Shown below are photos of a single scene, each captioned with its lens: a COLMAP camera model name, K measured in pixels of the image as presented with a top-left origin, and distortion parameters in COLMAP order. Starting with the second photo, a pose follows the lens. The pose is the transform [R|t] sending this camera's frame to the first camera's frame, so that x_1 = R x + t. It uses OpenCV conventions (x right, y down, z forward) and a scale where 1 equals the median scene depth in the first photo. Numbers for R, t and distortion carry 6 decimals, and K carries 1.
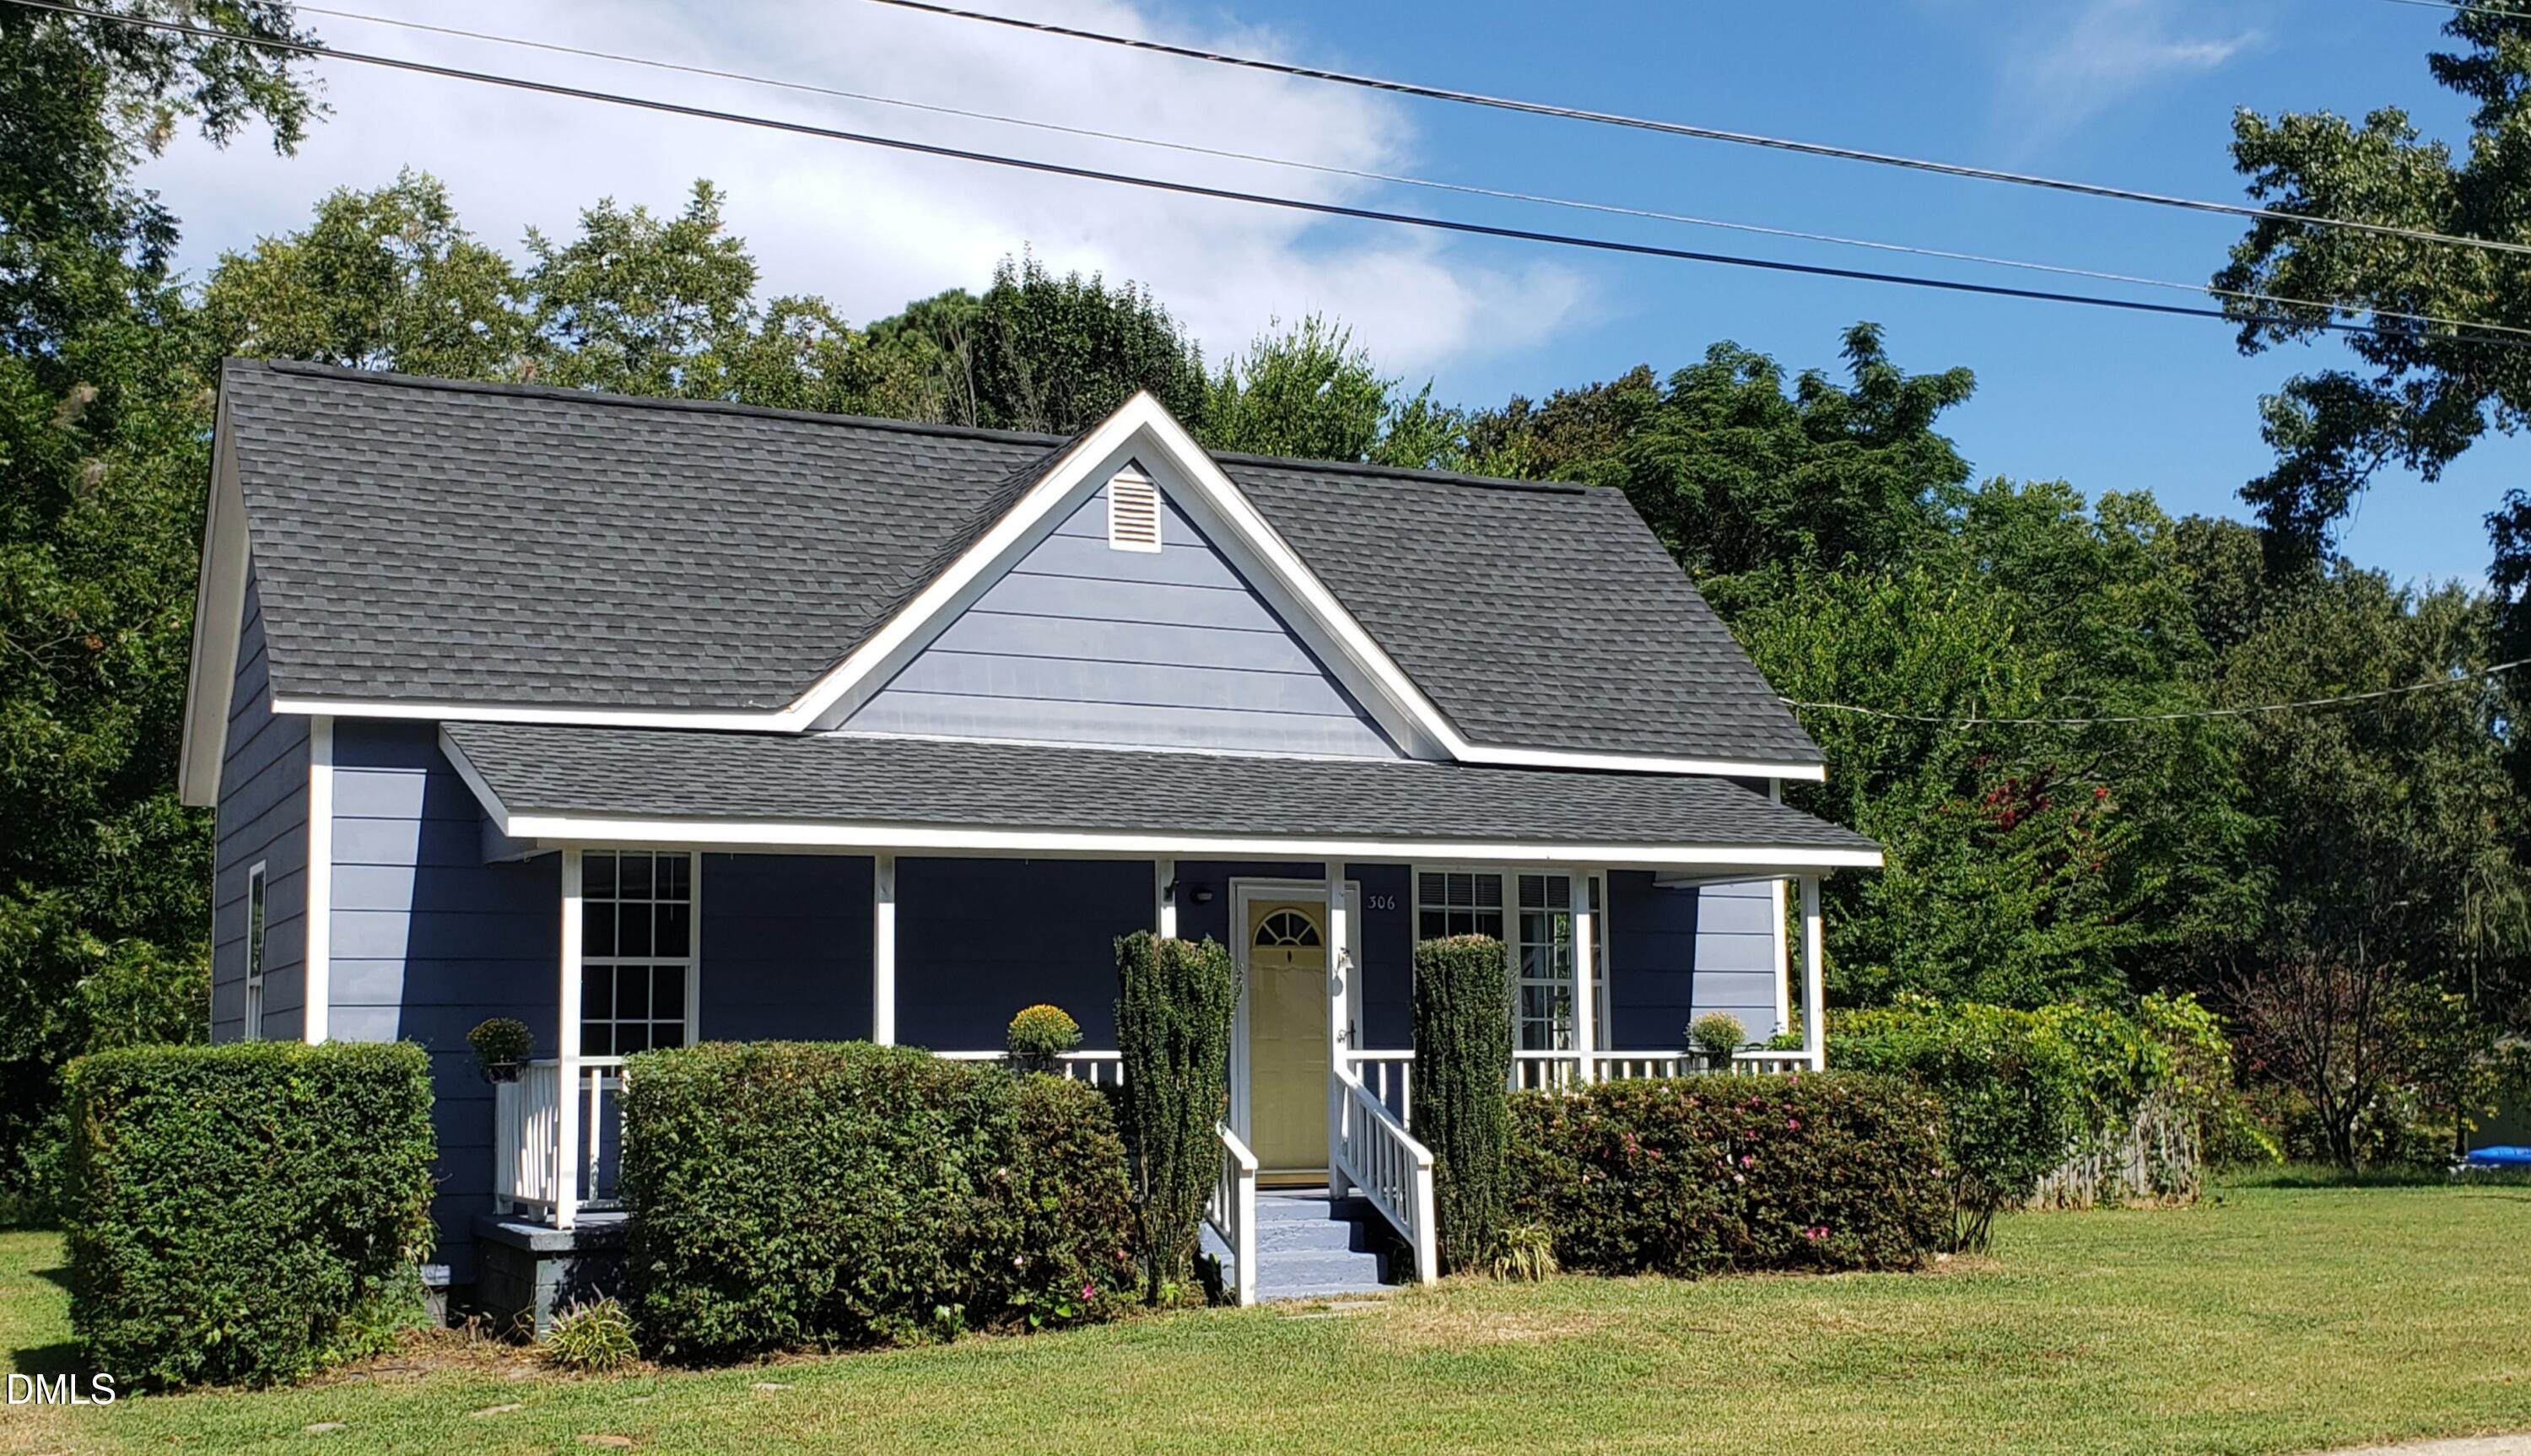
lens RADIAL K [[2646.4, 0, 1101.4], [0, 2646.4, 731.5], [0, 0, 1]] dist [0.190537, -0.640650]
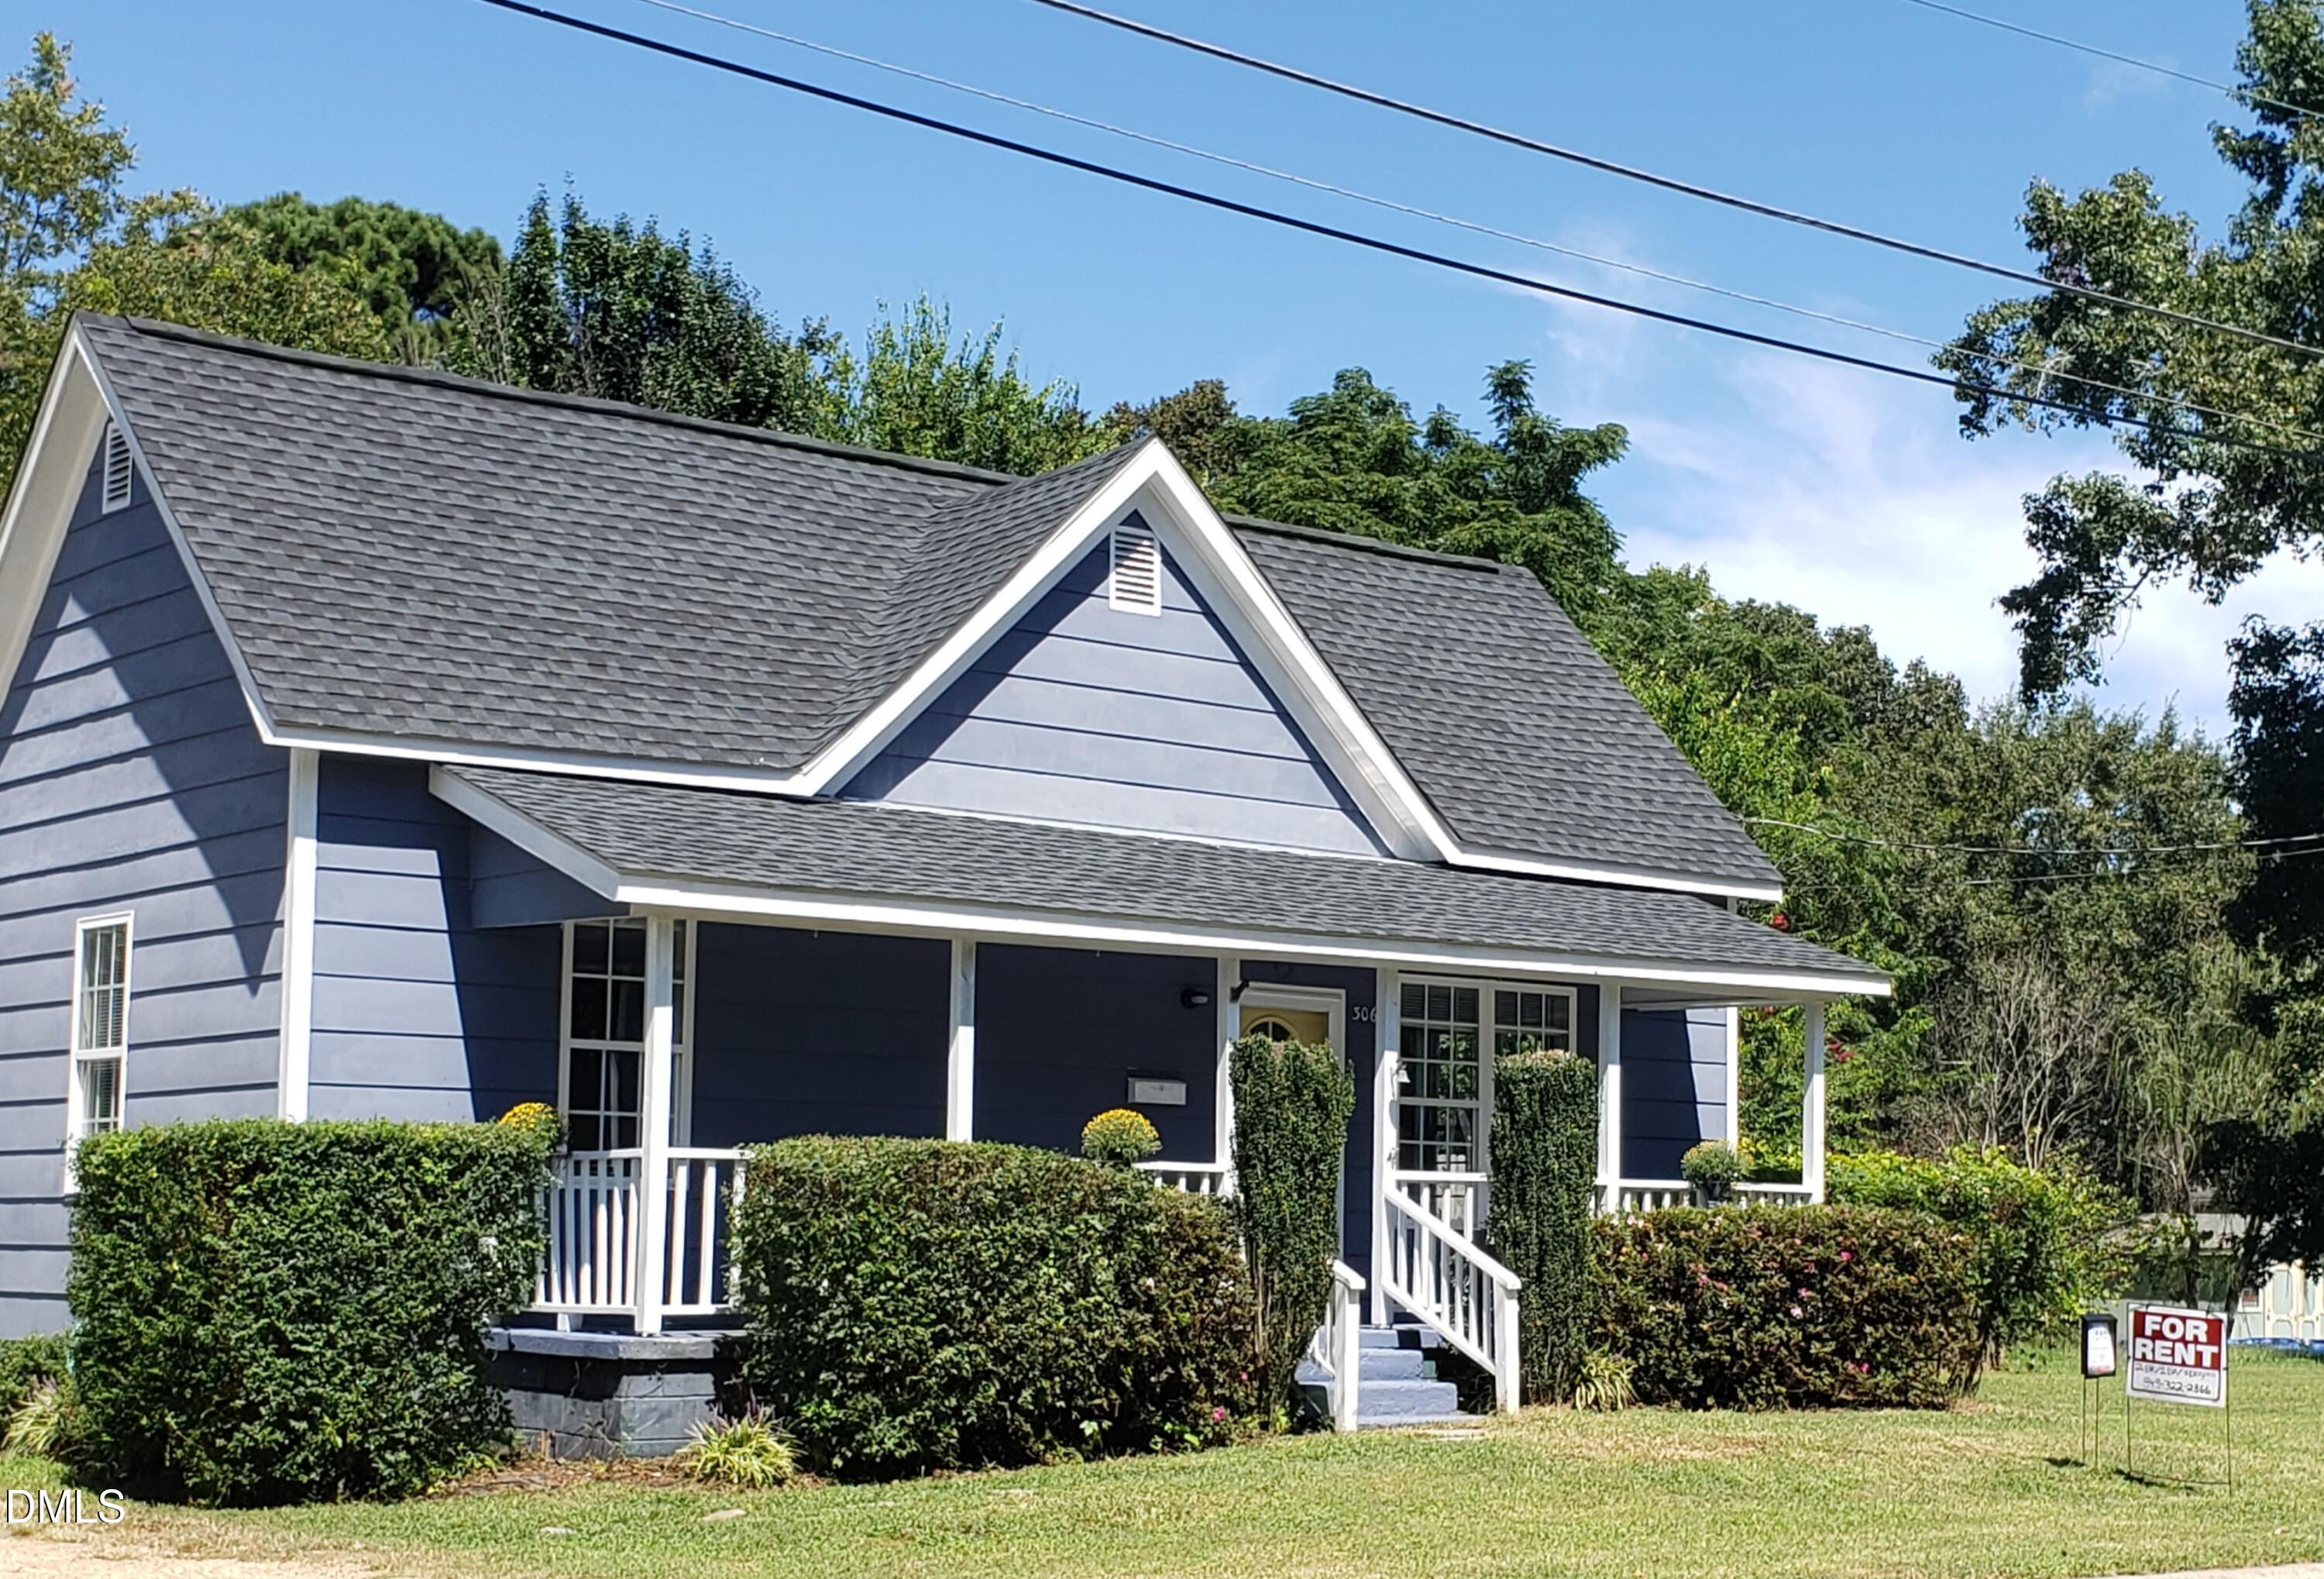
lens RADIAL K [[3409.6, 0, 1161.8], [0, 3409.6, 819.0], [0, 0, 1]] dist [0.207665, -1.390158]
pose [[0.970011, 0.052565, 0.237308, -0.251279], [-0.053904, 0.998546, -0.000847, 0.002165], [-0.237008, -0.011970, 0.971434, -0.130794]]
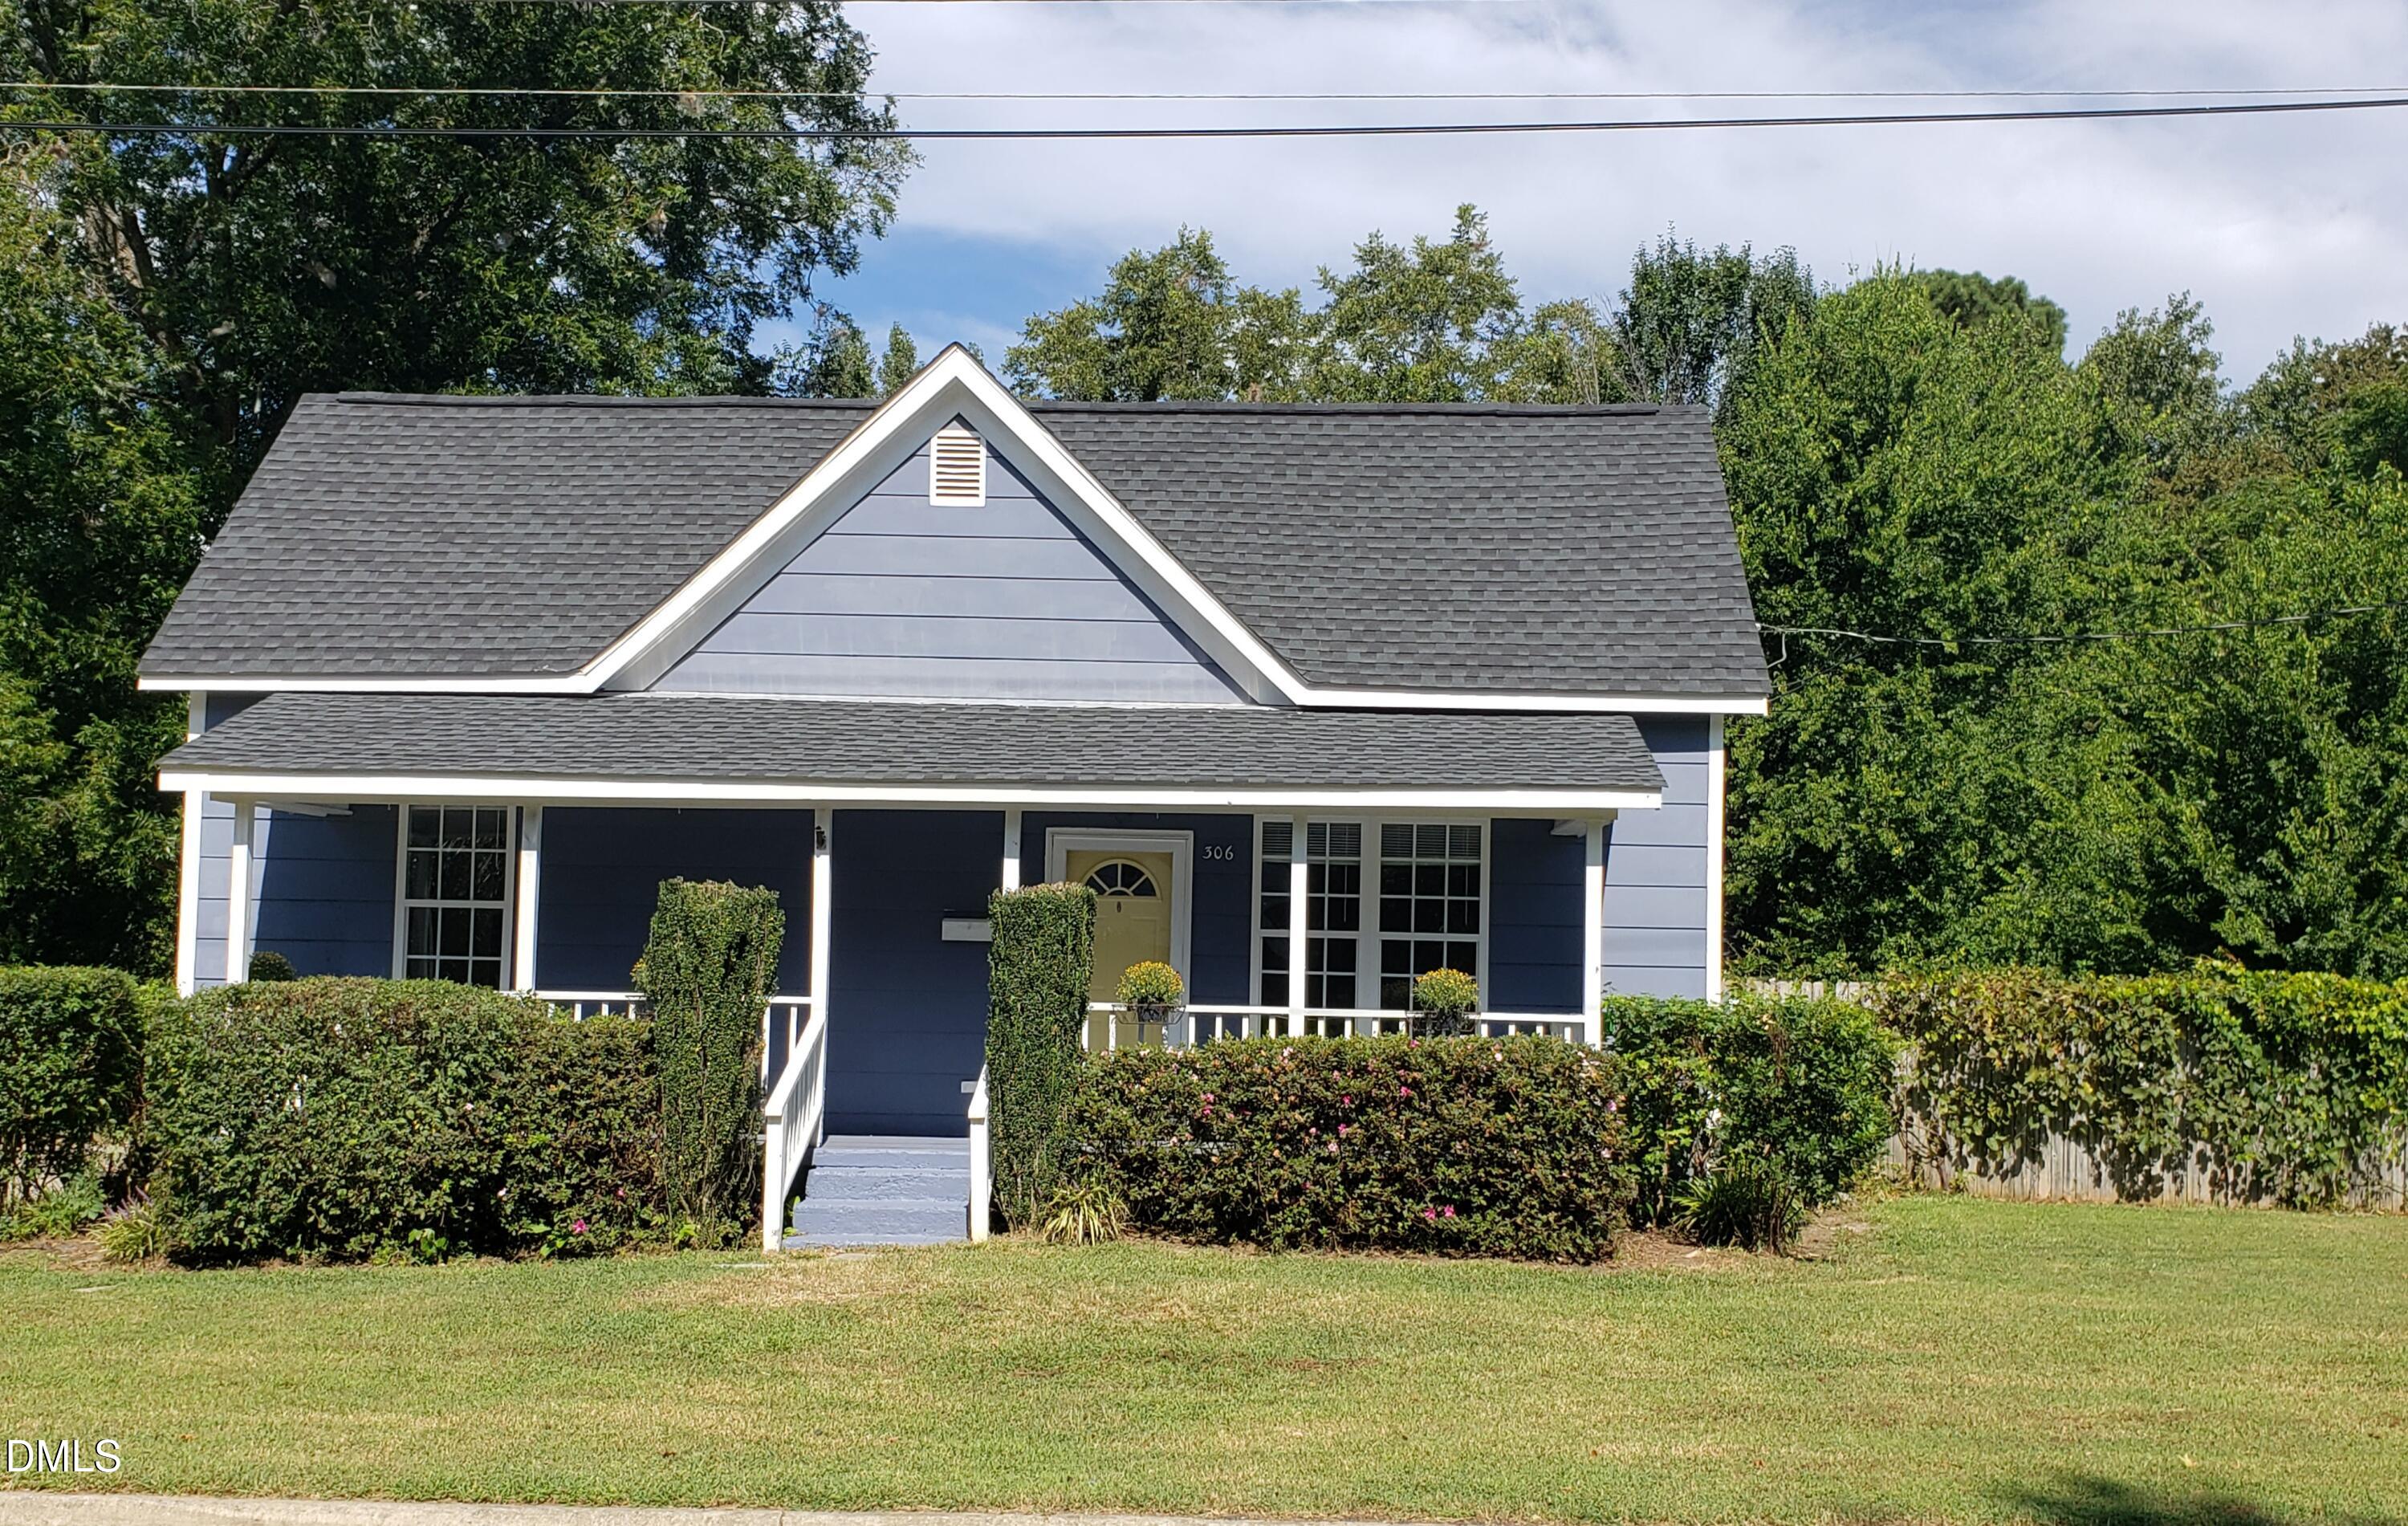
lens RADIAL K [[2329.4, 0, 1089.1], [0, 2329.4, 799.1], [0, 0, 1]] dist [0.060194, -0.010491]
pose [[0.901507, -0.011642, -0.432608, 0.444393], [0.026494, 0.999248, 0.028321, 0.019797], [0.431953, -0.036994, 0.901137, 0.216821]]
